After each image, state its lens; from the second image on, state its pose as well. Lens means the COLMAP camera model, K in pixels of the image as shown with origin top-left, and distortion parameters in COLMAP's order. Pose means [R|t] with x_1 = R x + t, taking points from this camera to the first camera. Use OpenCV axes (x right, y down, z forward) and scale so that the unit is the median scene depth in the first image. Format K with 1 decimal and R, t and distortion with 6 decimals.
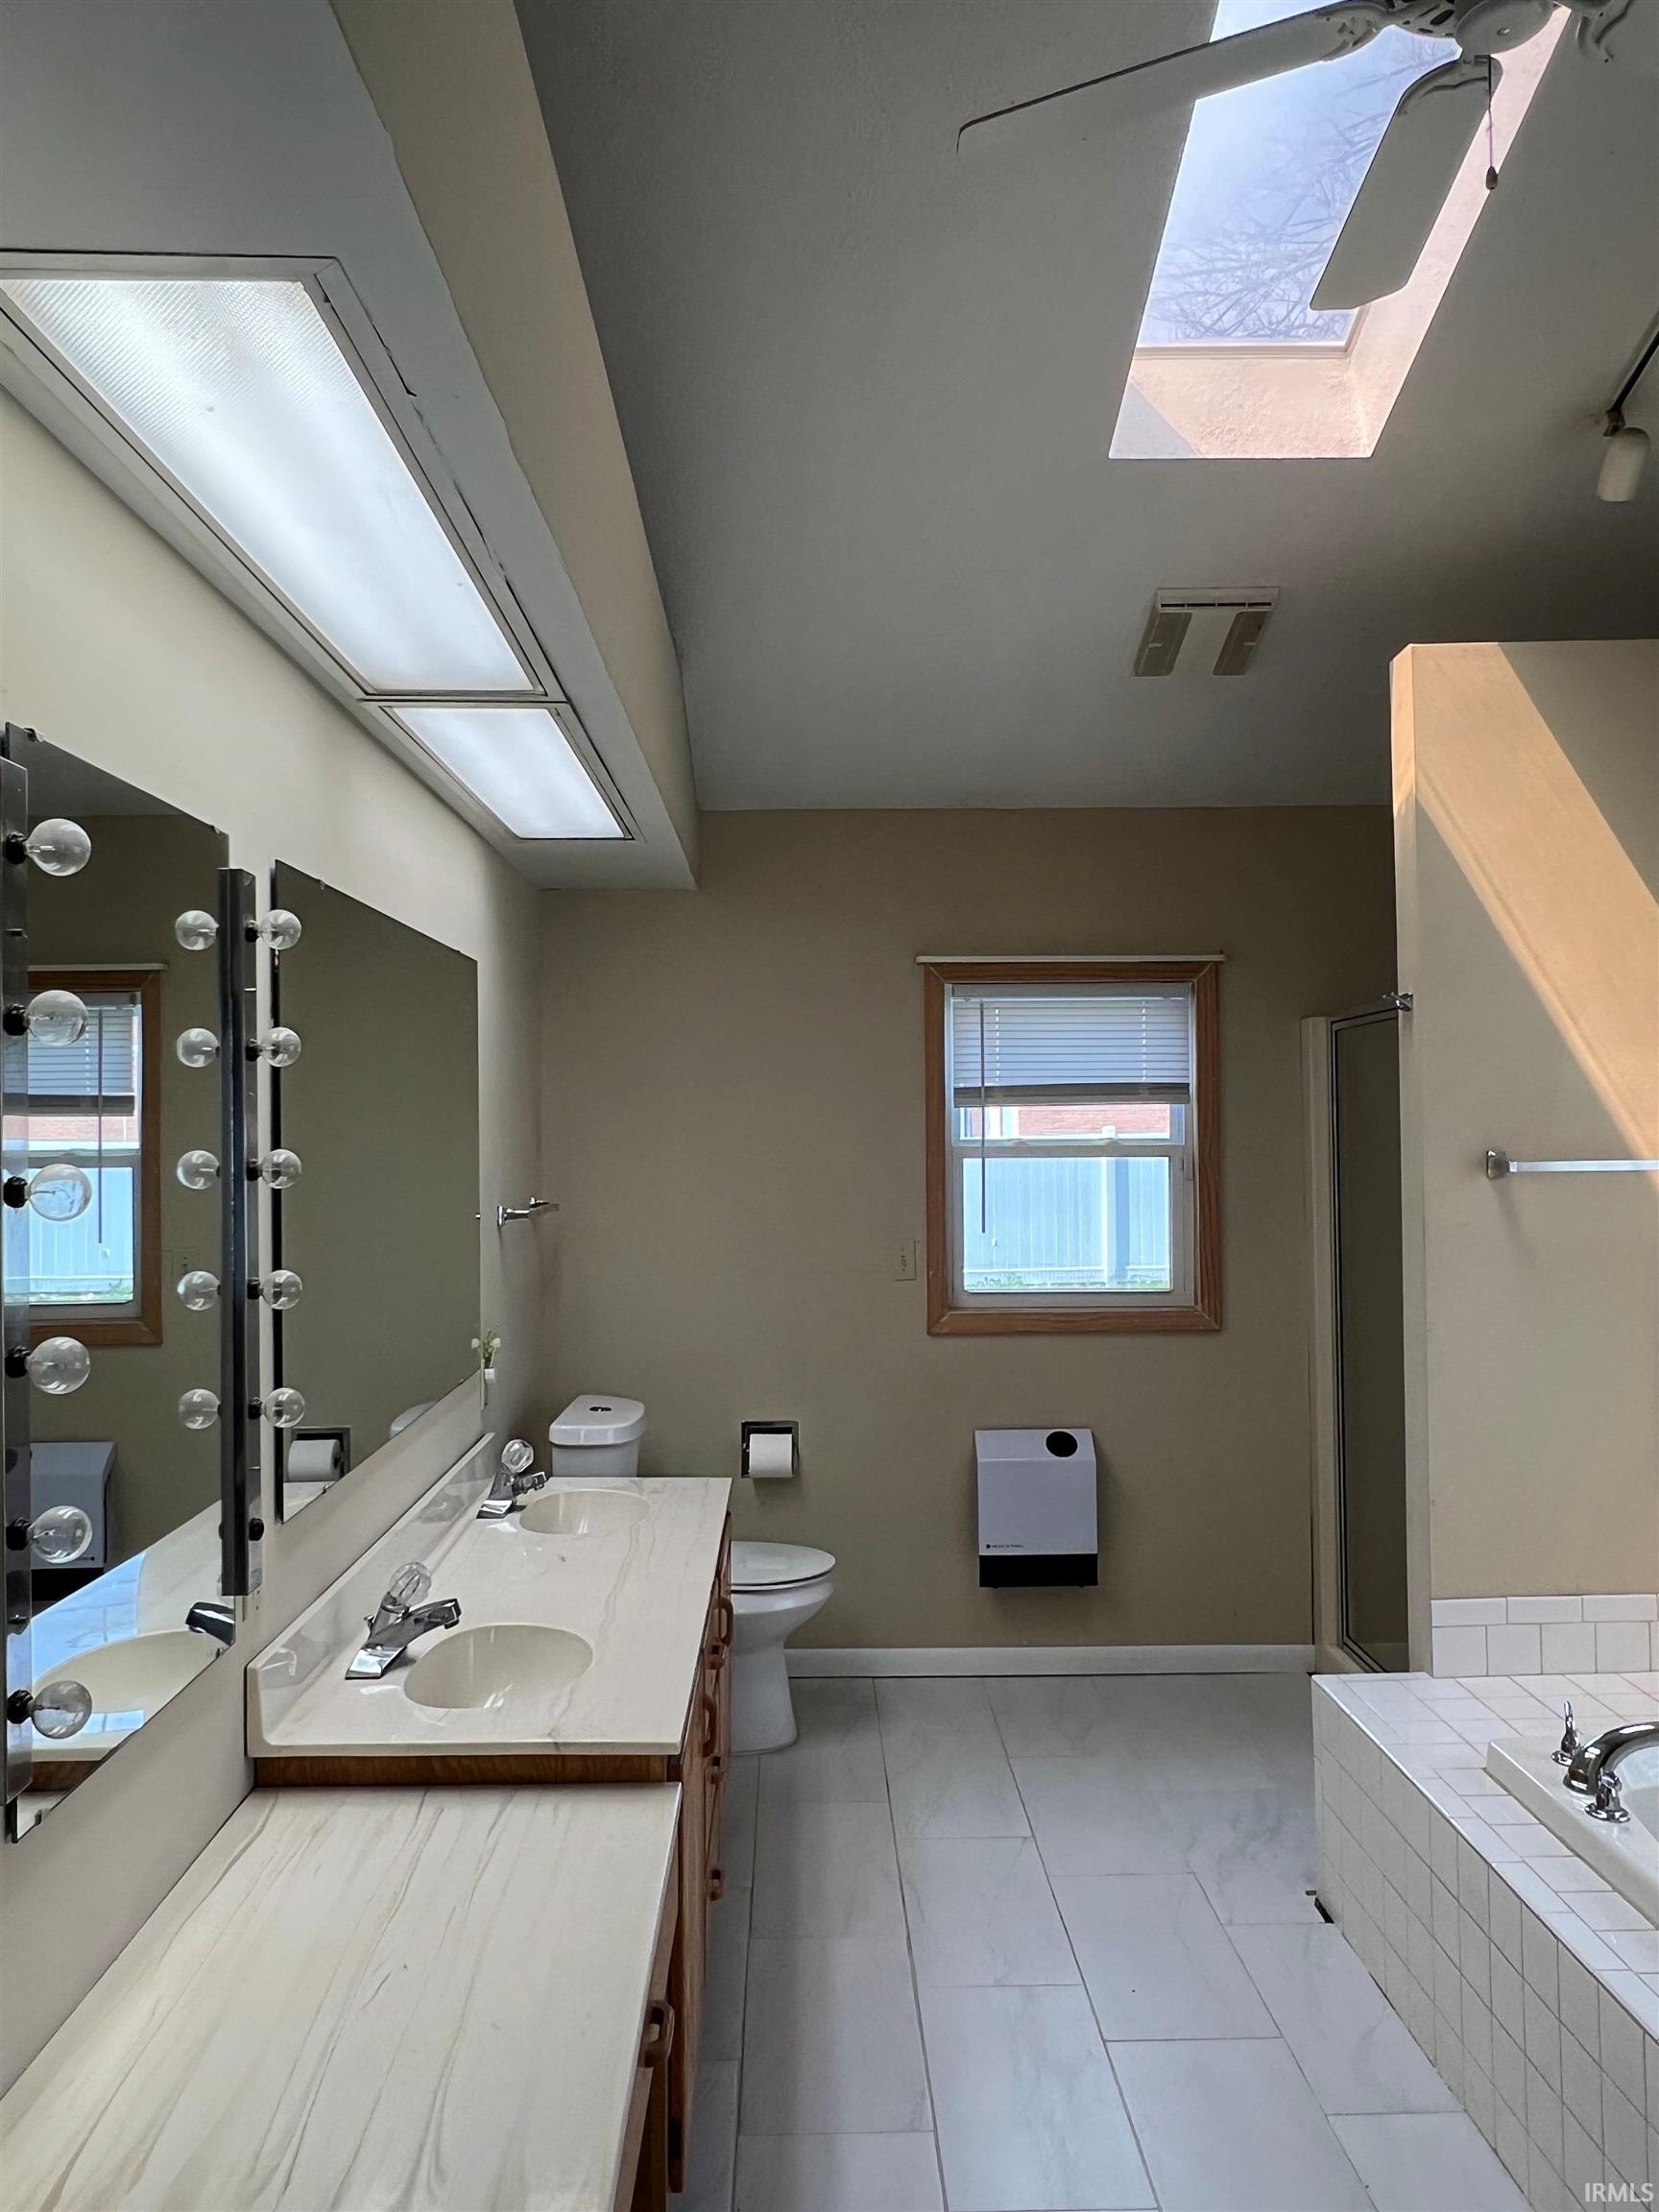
lens RADIAL K [[1567.8, 0, 829.7], [0, 1567.8, 1111.1], [0, 0, 1]] dist [-0.003084, -0.000028]
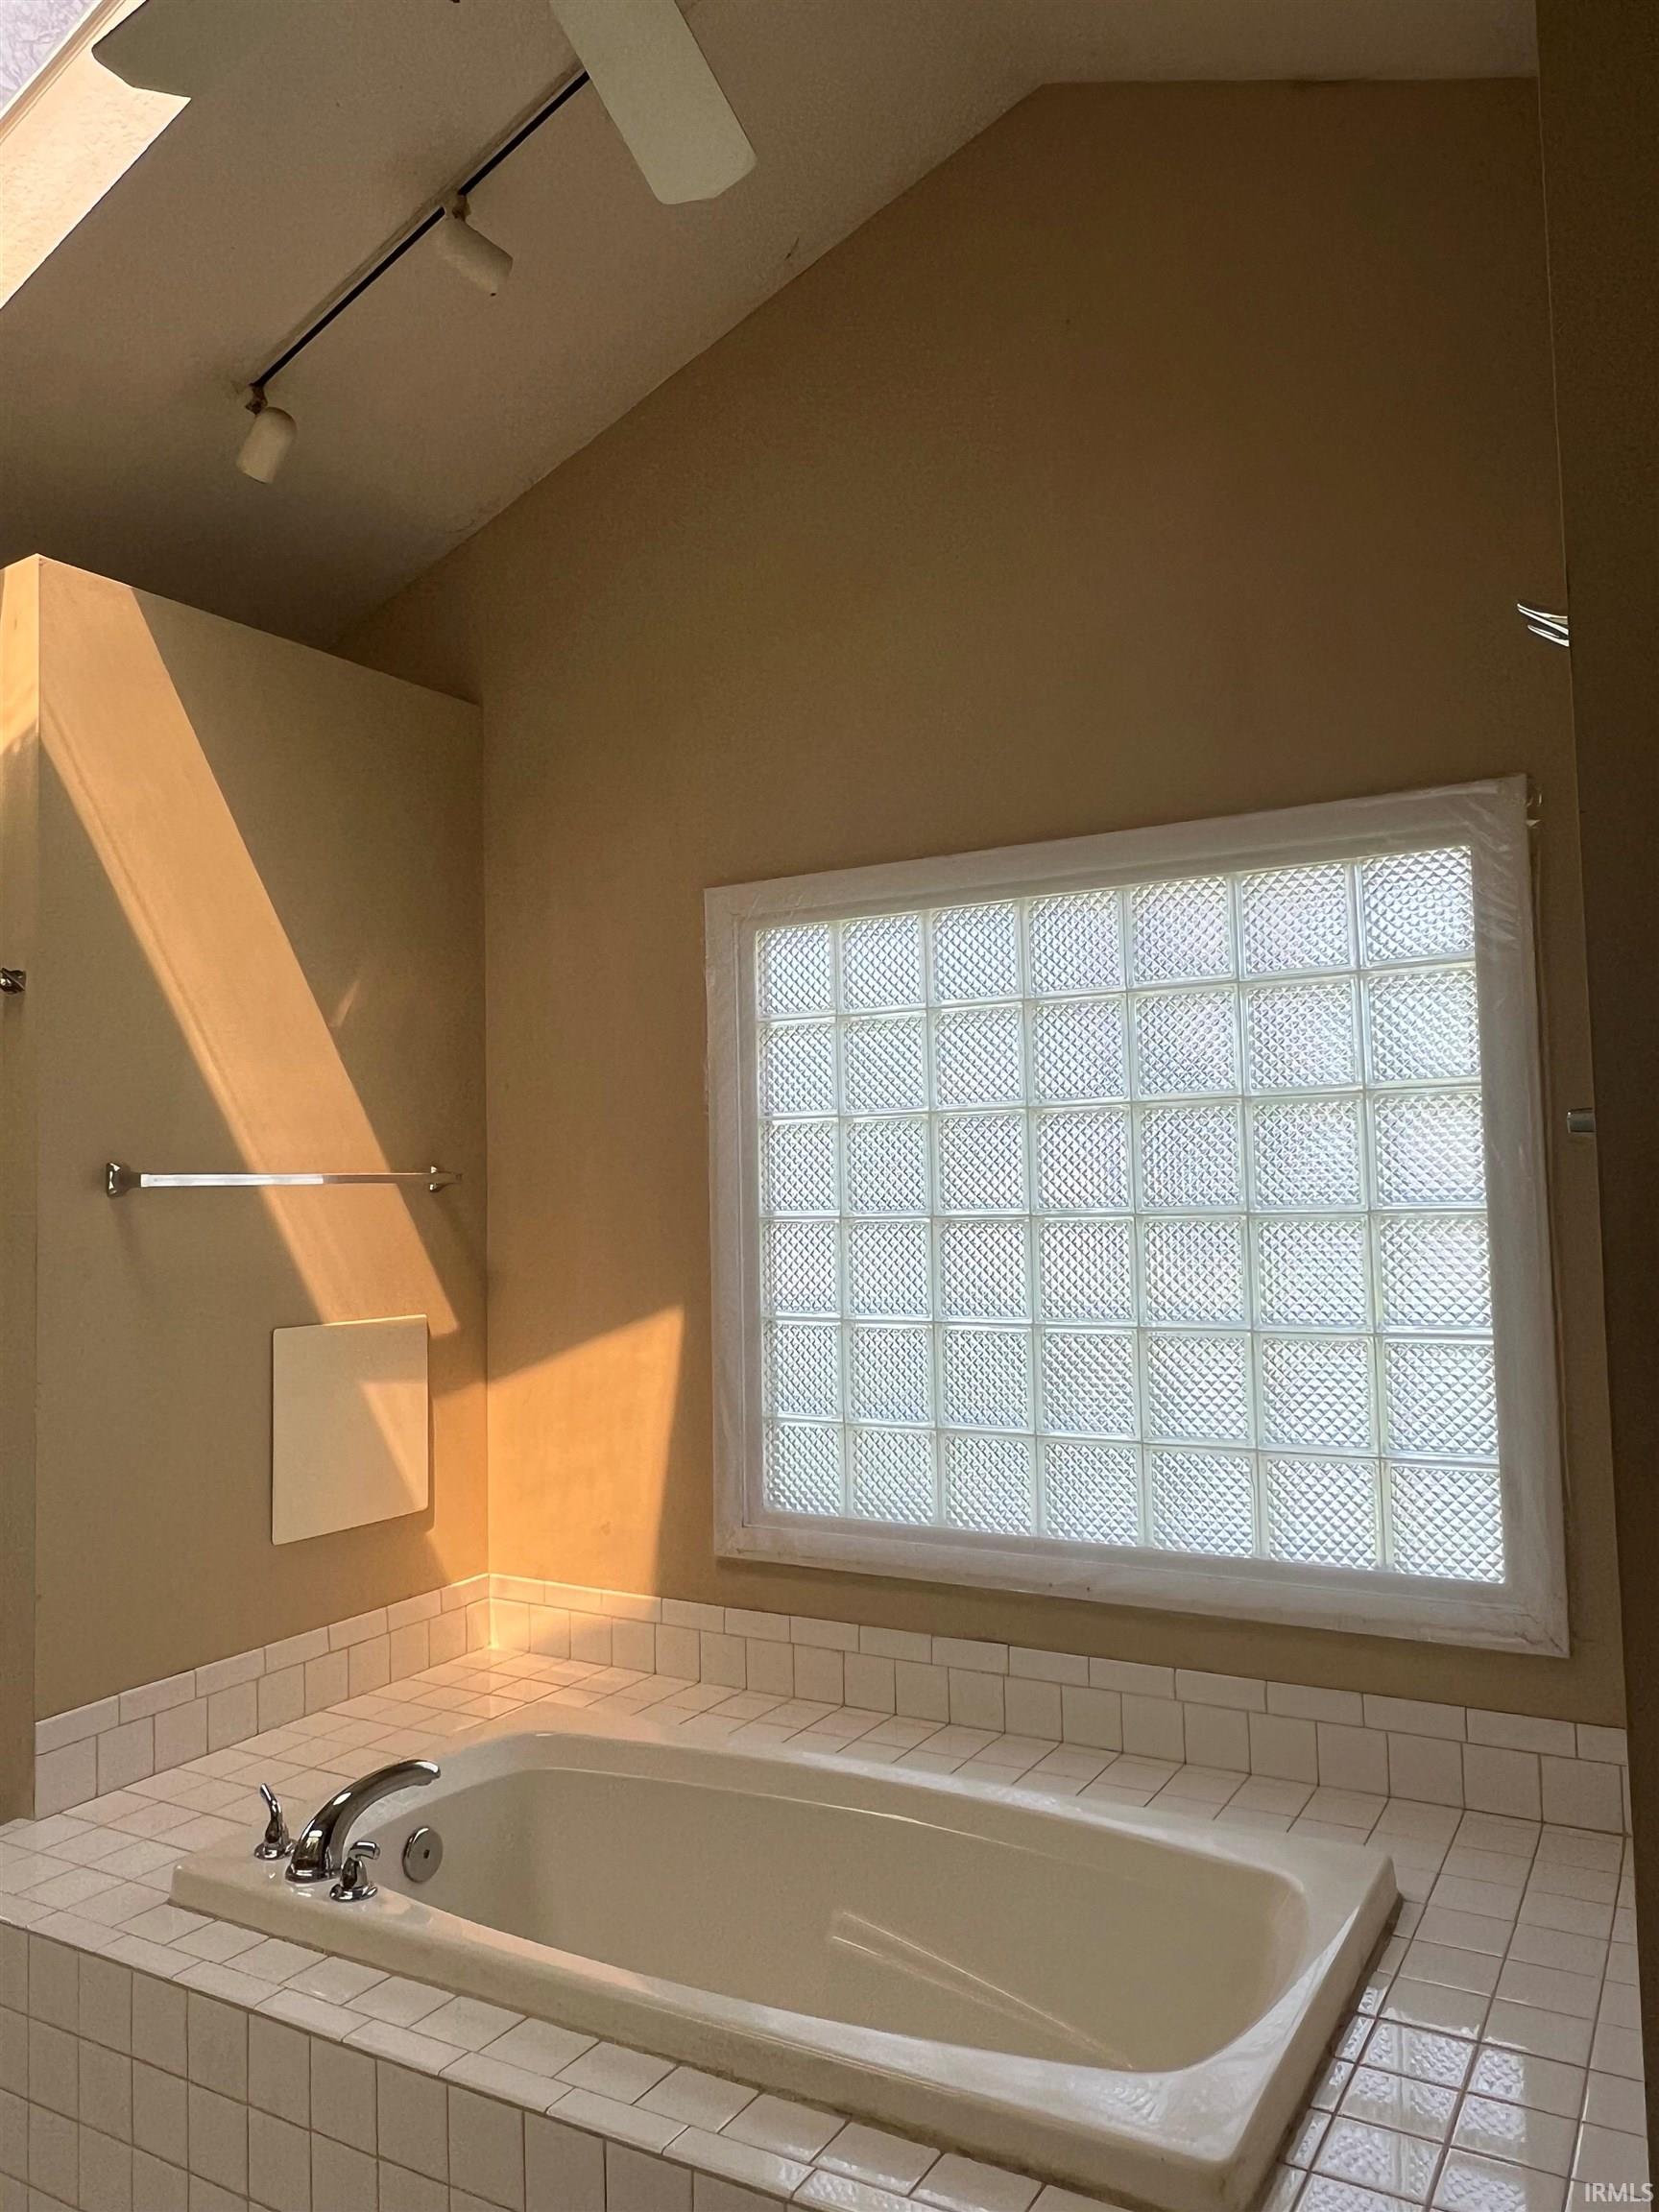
lens RADIAL K [[1567.8, 0, 826.0], [0, 1567.8, 1102.1], [0, 0, 1]] dist [-0.003084, -0.000028]
pose [[0.529535, 0.053897, 0.846574, -0.117037], [0.001796, 0.997906, -0.064655, 0.058371], [-0.848286, 0.035757, 0.528330, 0.267905]]
